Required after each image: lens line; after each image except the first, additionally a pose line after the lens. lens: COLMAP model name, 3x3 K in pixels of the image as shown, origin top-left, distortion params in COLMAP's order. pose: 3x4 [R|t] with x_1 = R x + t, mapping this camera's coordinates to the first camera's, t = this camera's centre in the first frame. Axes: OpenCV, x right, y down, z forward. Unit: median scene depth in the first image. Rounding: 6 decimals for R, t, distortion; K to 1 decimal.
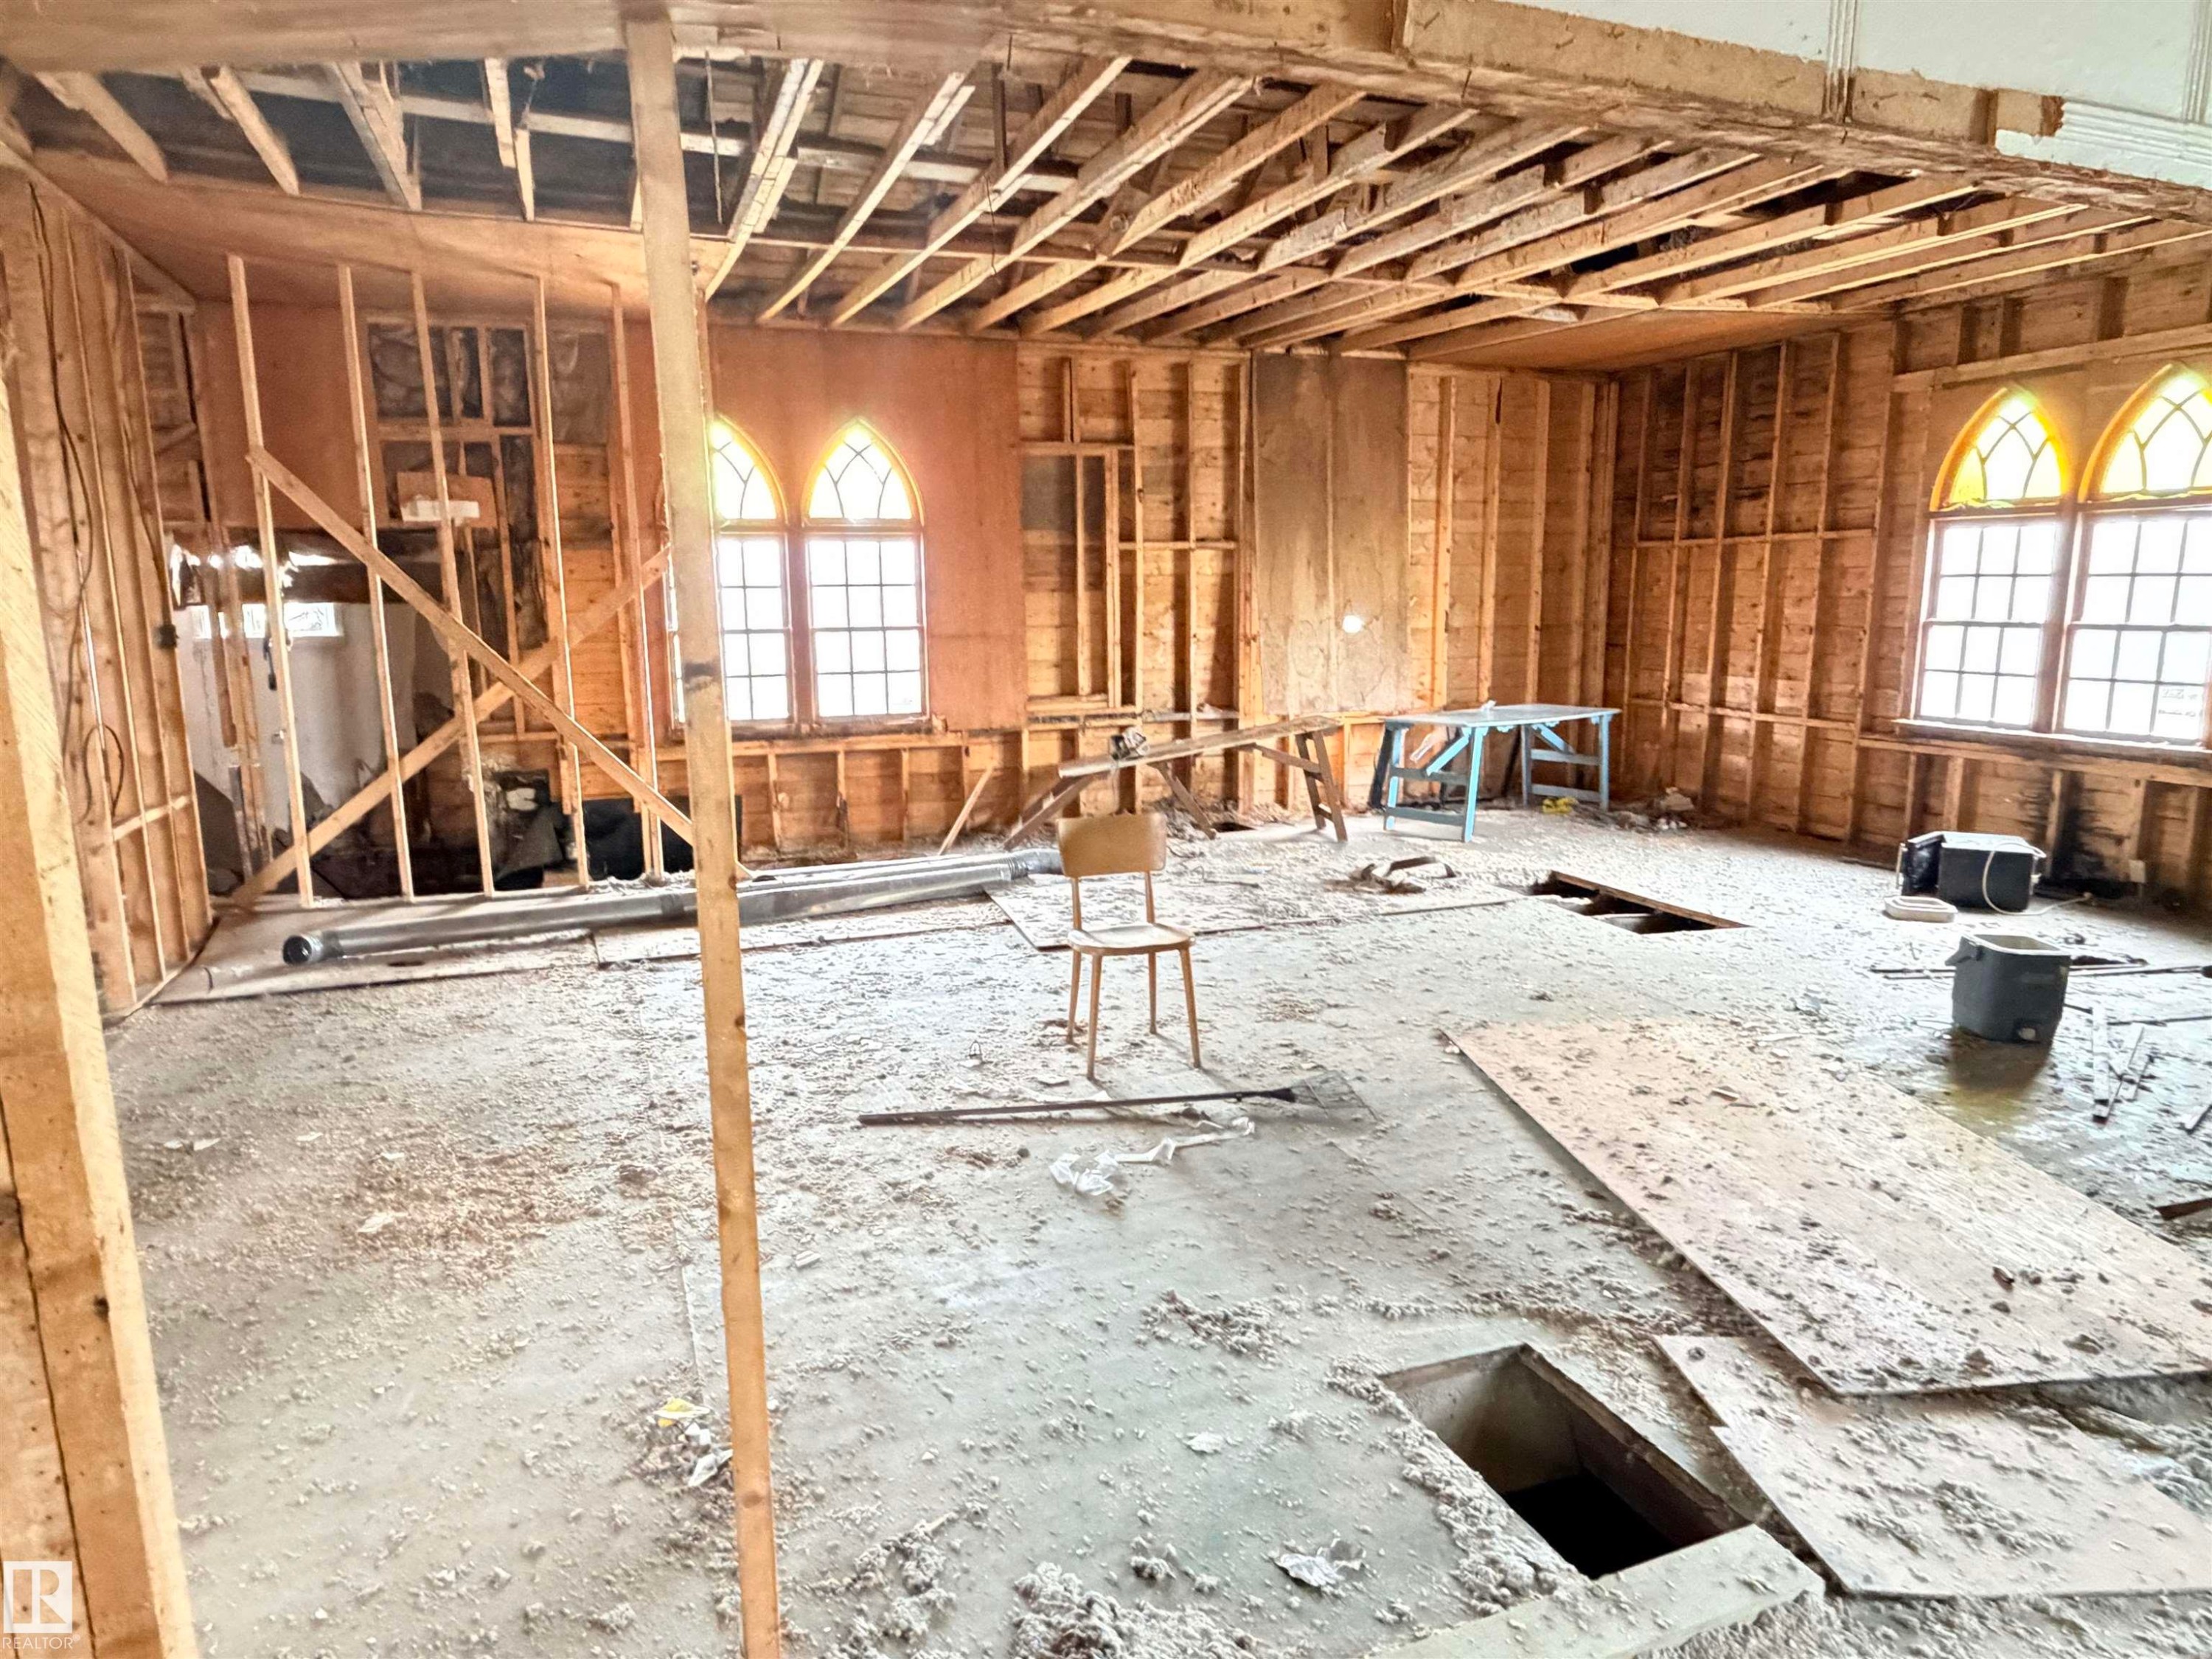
lens RADIAL K [[1402.6, 0, 1106.0], [0, 1402.6, 829.5], [0, 0, 1]] dist [0.000039, -0.000378]
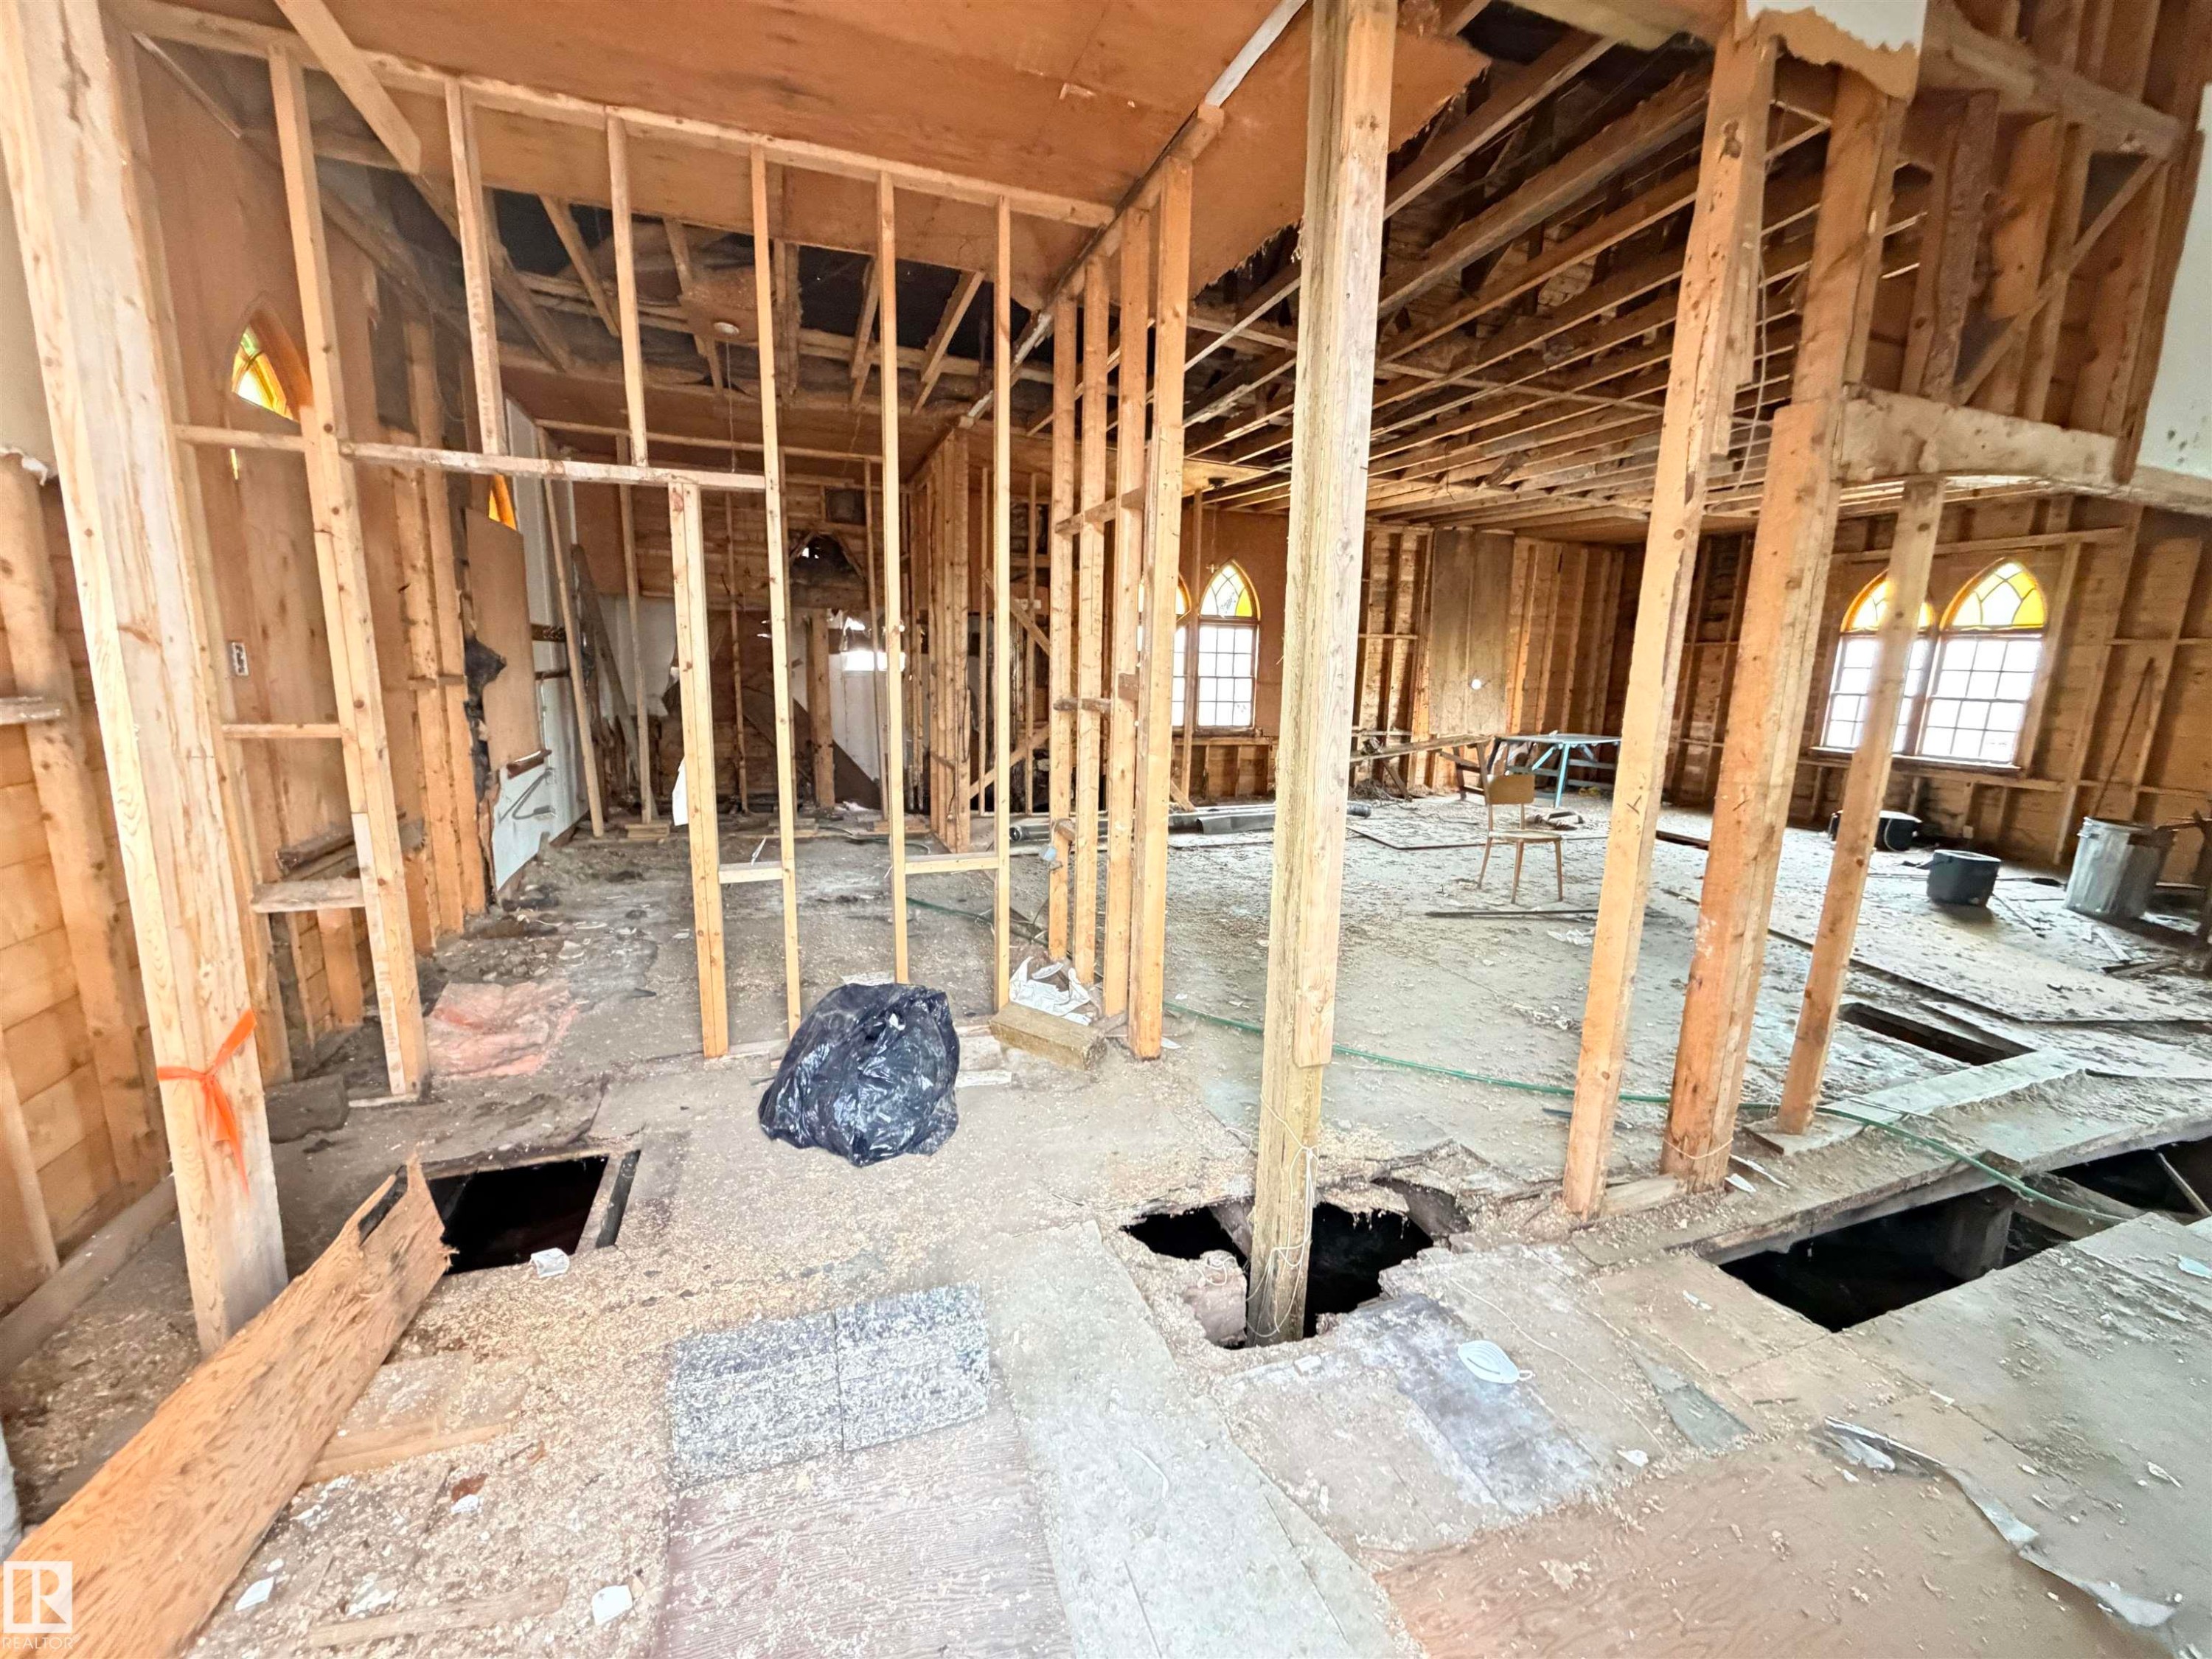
lens RADIAL K [[895.1, 0, 1106.0], [0, 895.1, 829.5], [0, 0, 1]] dist [-0.000713, 0.000112]
pose [[0.999280, 0.036136, -0.011539, -0.300294], [-0.035926, 0.999193, 0.017938, 0.035948], [0.012178, -0.017510, 0.999773, -0.148832]]
